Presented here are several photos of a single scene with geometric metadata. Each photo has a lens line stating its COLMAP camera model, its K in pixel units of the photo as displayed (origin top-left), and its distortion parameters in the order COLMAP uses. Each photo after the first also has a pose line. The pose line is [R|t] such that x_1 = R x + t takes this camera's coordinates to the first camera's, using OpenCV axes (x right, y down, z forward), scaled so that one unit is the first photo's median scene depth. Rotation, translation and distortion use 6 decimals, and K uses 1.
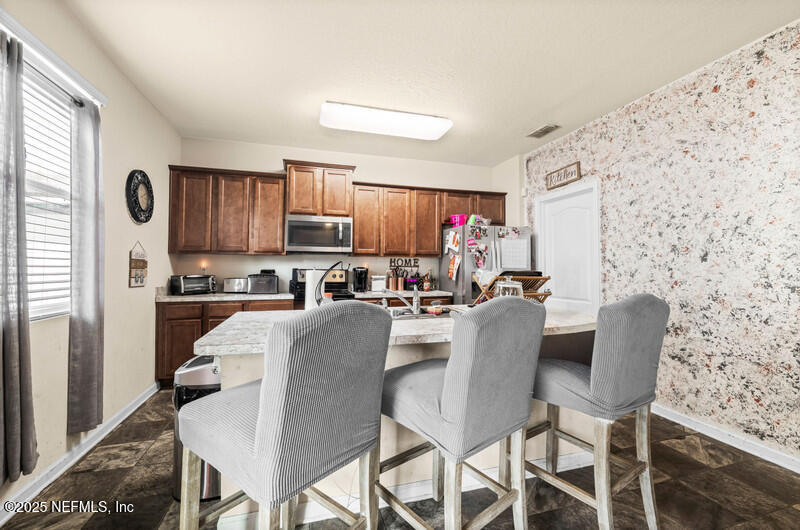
lens RADIAL K [[331.8, 0, 399.4], [0, 331.8, 261.9], [0, 0, 1]] dist [-0.007148, 0.000365]
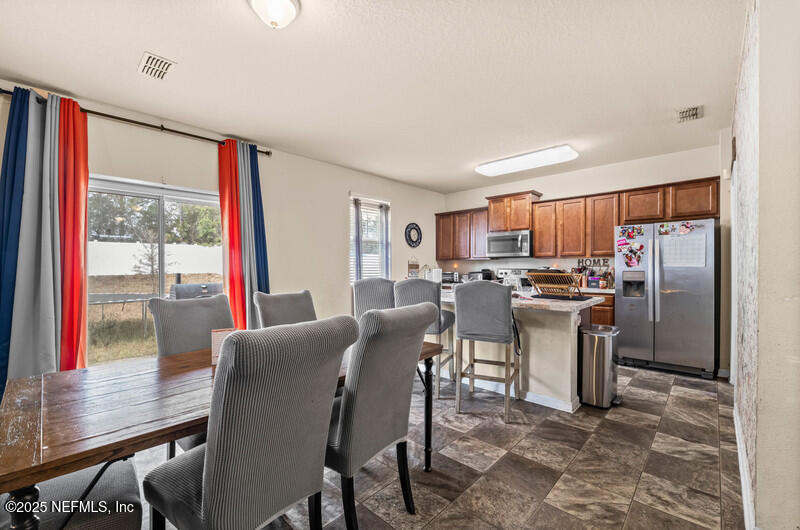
lens RADIAL K [[331.8, 0, 402.2], [0, 331.8, 270.4], [0, 0, 1]] dist [-0.007148, 0.000365]
pose [[0.512924, 0.002207, -0.858431, 0.754297], [0.017352, 0.999766, 0.012939, 0.003244], [0.858259, -0.021533, 0.512765, -0.130232]]
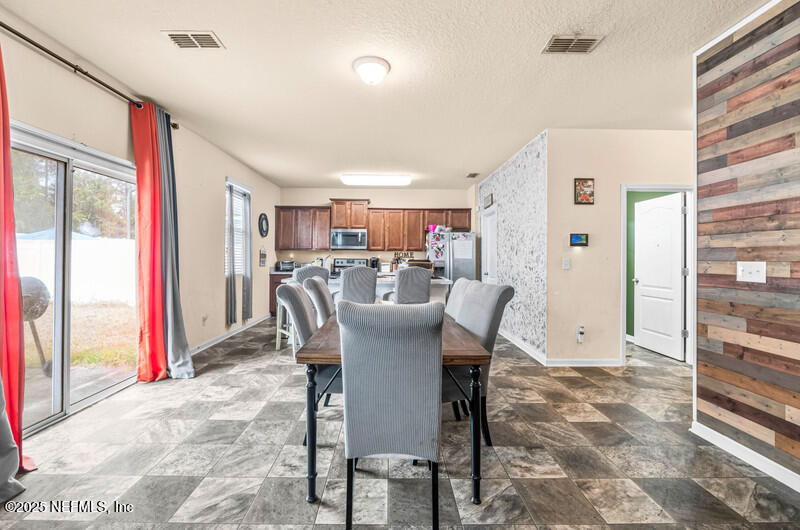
lens RADIAL K [[331.8, 0, 395.1], [0, 331.8, 258.0], [0, 0, 1]] dist [-0.007148, 0.000365]
pose [[0.965224, 0.003598, -0.261399, 0.465419], [0.000893, 0.999854, 0.017061, -0.011357], [0.261423, -0.016701, 0.965080, -0.658083]]
